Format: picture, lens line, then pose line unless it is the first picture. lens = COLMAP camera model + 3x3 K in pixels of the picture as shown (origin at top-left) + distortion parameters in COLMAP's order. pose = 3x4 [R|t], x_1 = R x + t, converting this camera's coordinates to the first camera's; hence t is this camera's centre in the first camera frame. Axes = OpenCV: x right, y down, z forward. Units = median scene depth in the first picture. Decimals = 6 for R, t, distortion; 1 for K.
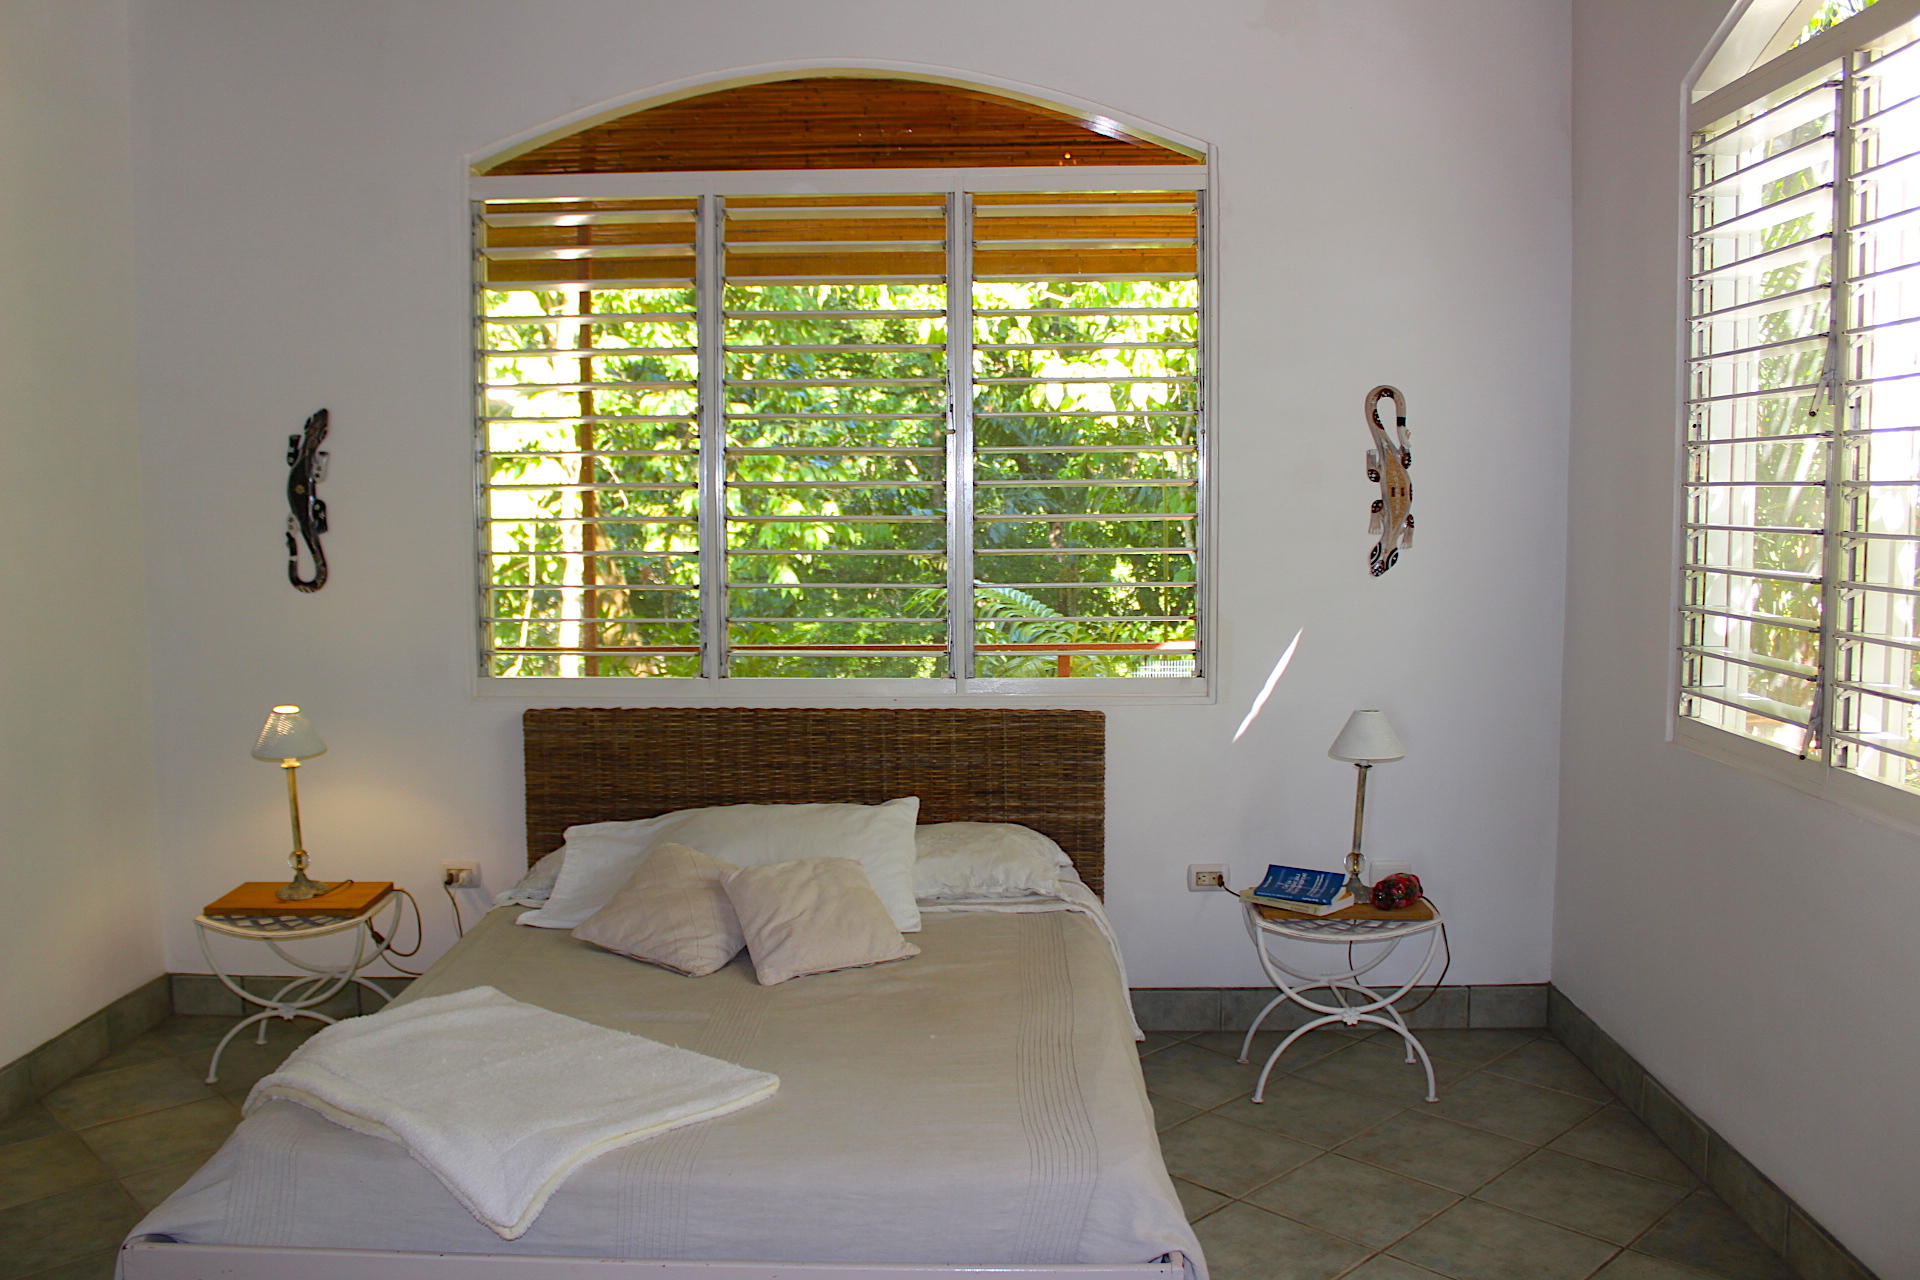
lens RADIAL K [[1592.1, 0, 948.7], [0, 1592.1, 627.3], [0, 0, 1]] dist [-0.166867, 0.148772]
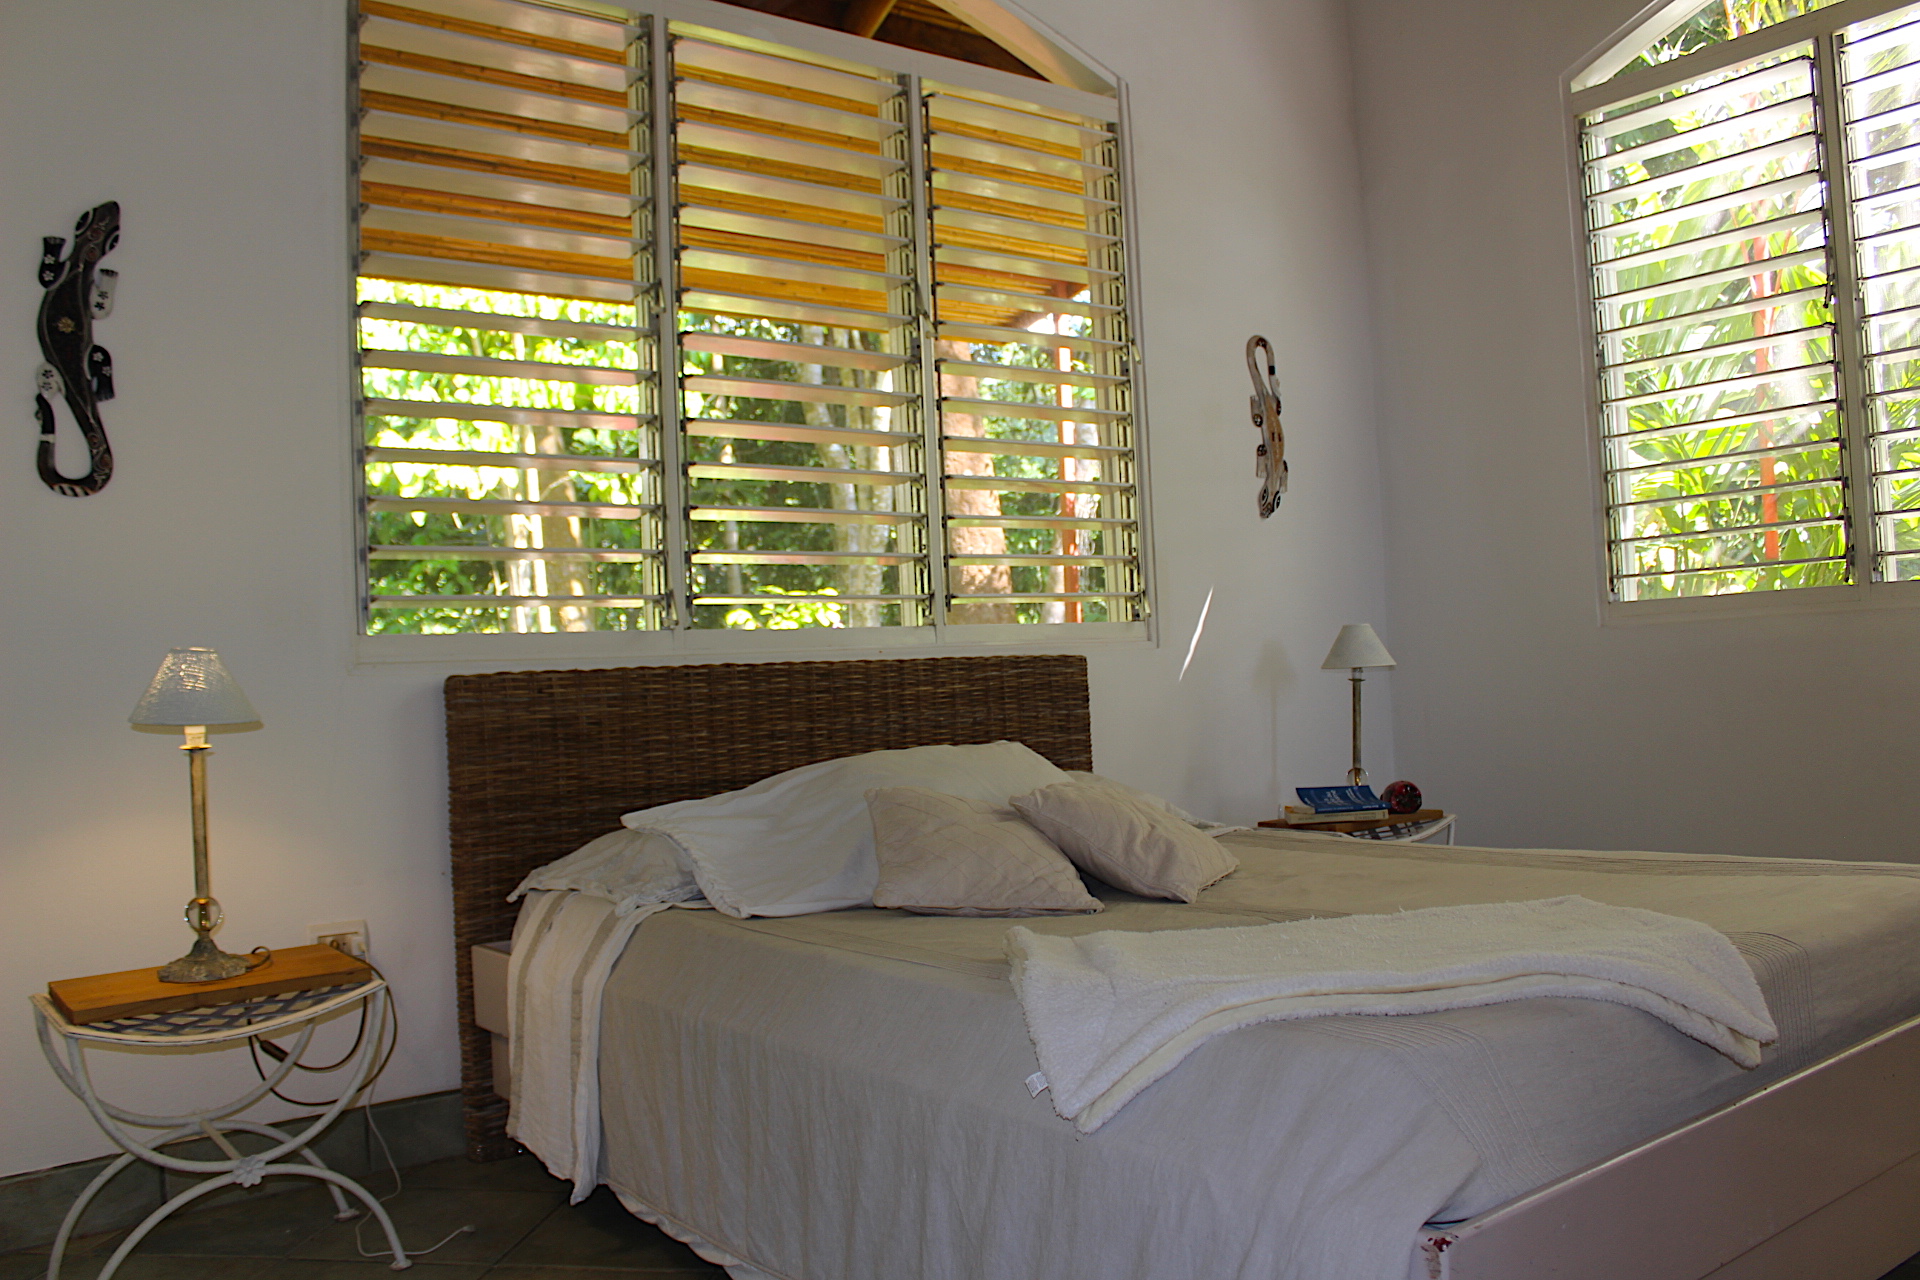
lens RADIAL K [[1592.1, 0, 948.7], [0, 1592.1, 627.3], [0, 0, 1]] dist [-0.166867, 0.148772]
pose [[0.774161, -0.009479, 0.632918, -0.532124], [0.095733, 0.990140, -0.102267, 0.121886], [-0.625708, 0.139763, 0.767435, 0.347867]]
